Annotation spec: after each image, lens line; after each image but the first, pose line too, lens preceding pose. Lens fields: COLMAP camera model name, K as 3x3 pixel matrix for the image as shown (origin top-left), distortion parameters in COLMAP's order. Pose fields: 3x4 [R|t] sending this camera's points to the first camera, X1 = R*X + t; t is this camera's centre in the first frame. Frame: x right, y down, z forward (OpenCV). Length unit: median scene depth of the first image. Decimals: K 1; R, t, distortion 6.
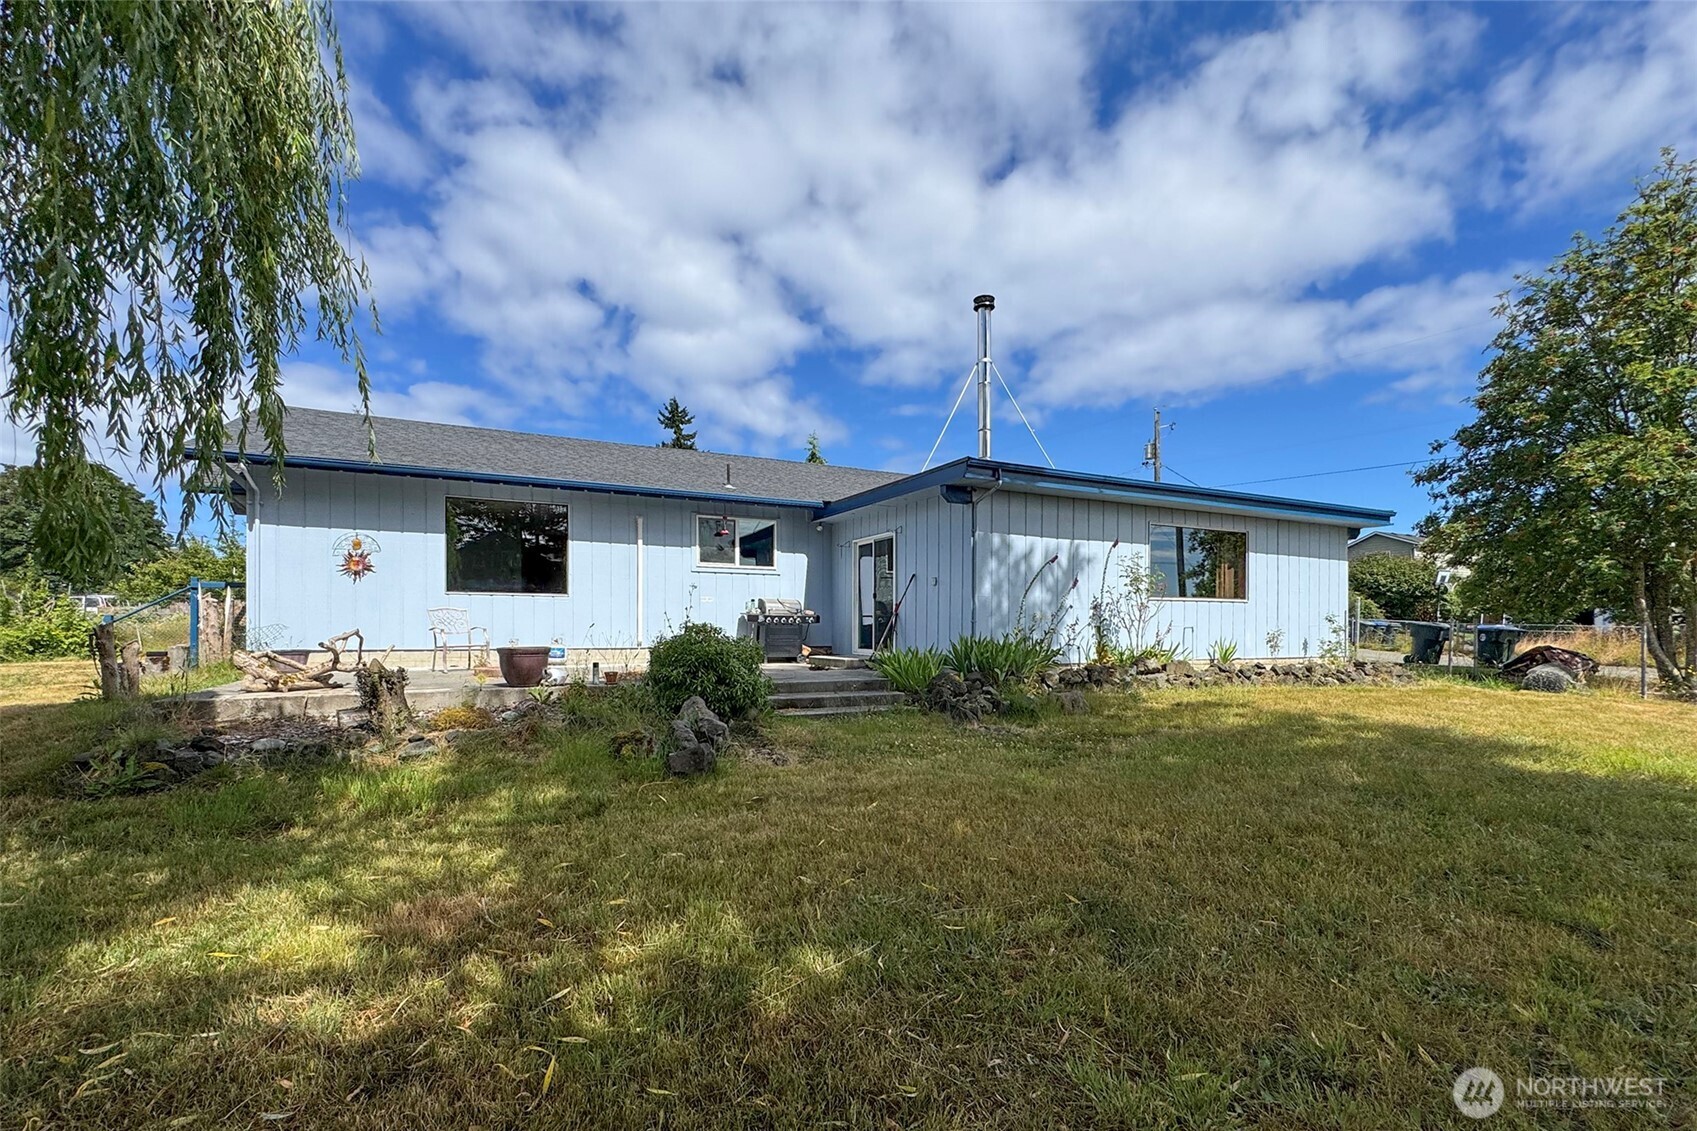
lens RADIAL K [[656.7, 0, 848.2], [0, 656.7, 597.7], [0, 0, 1]] dist [0.000367, 0.000038]
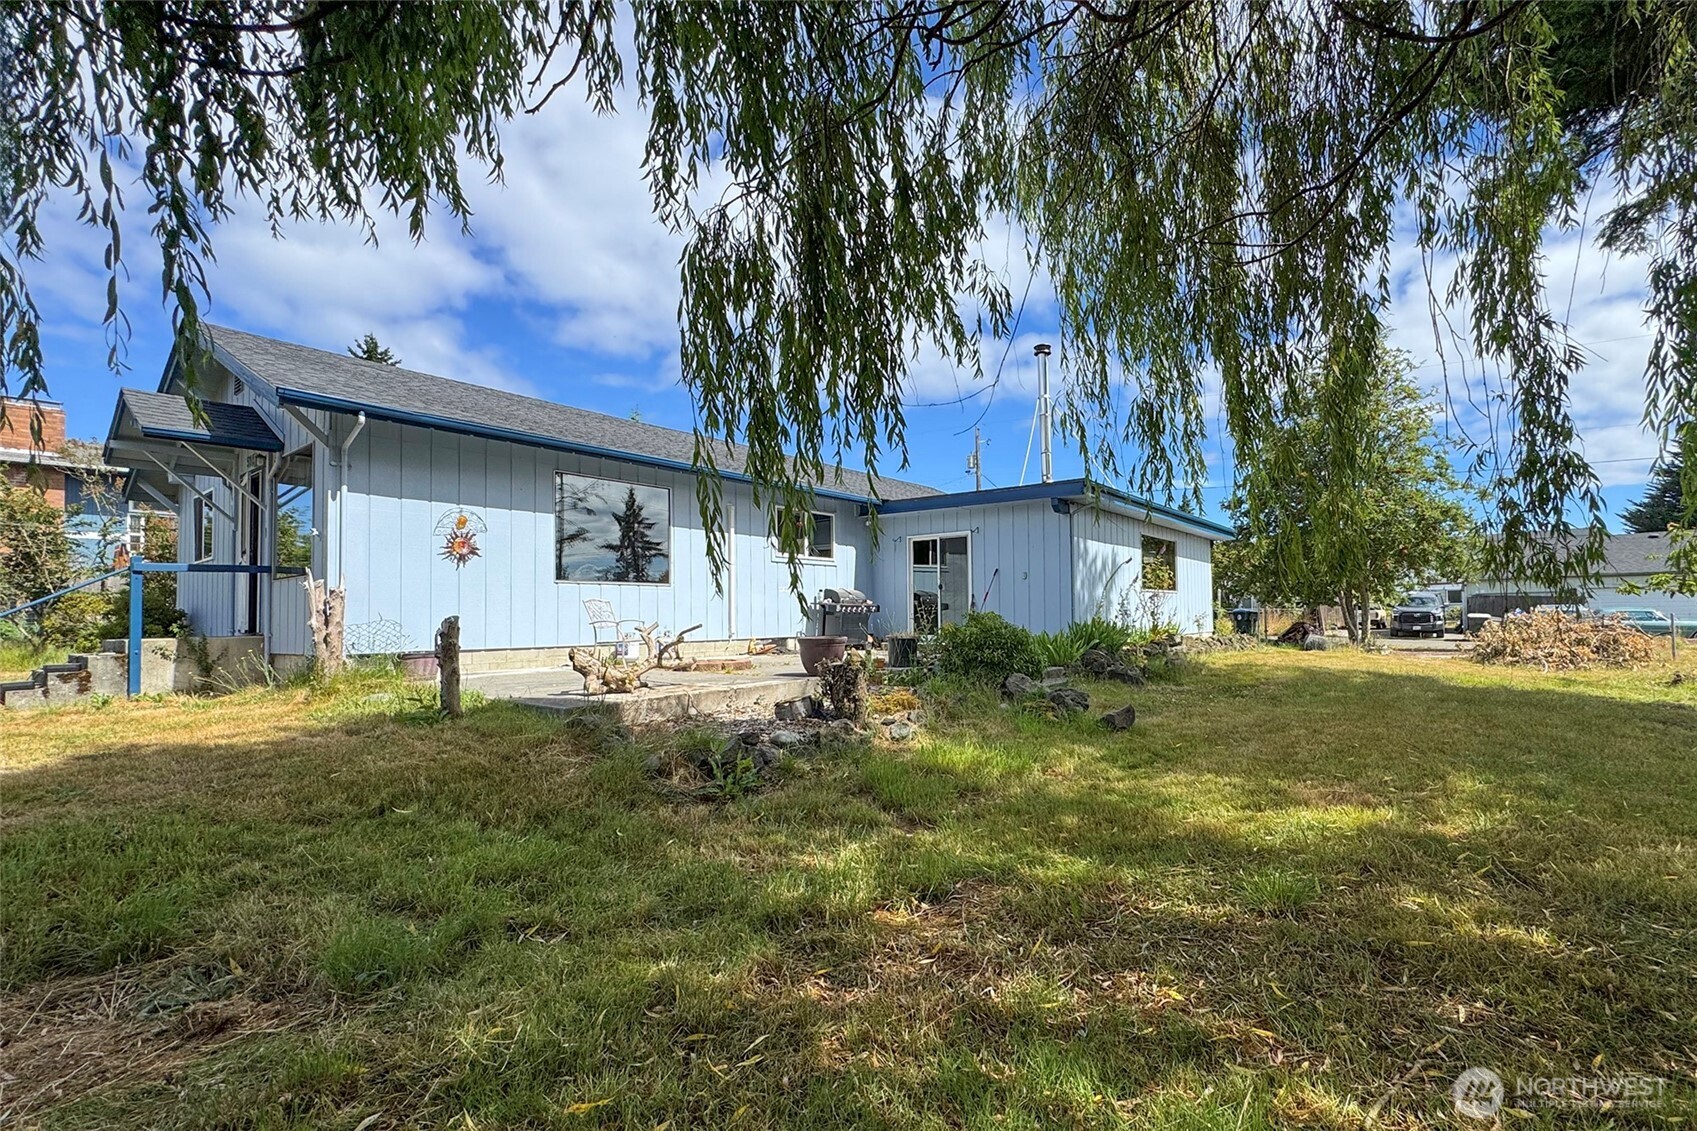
lens RADIAL K [[689.6, 0, 848.5], [0, 689.6, 565.5], [0, 0, 1]] dist [-0.009439, -0.000012]
pose [[0.896590, 0.018493, 0.442475, -0.633843], [-0.005778, 0.999531, -0.030067, -0.003523], [-0.442824, 0.024401, 0.896277, 0.009589]]
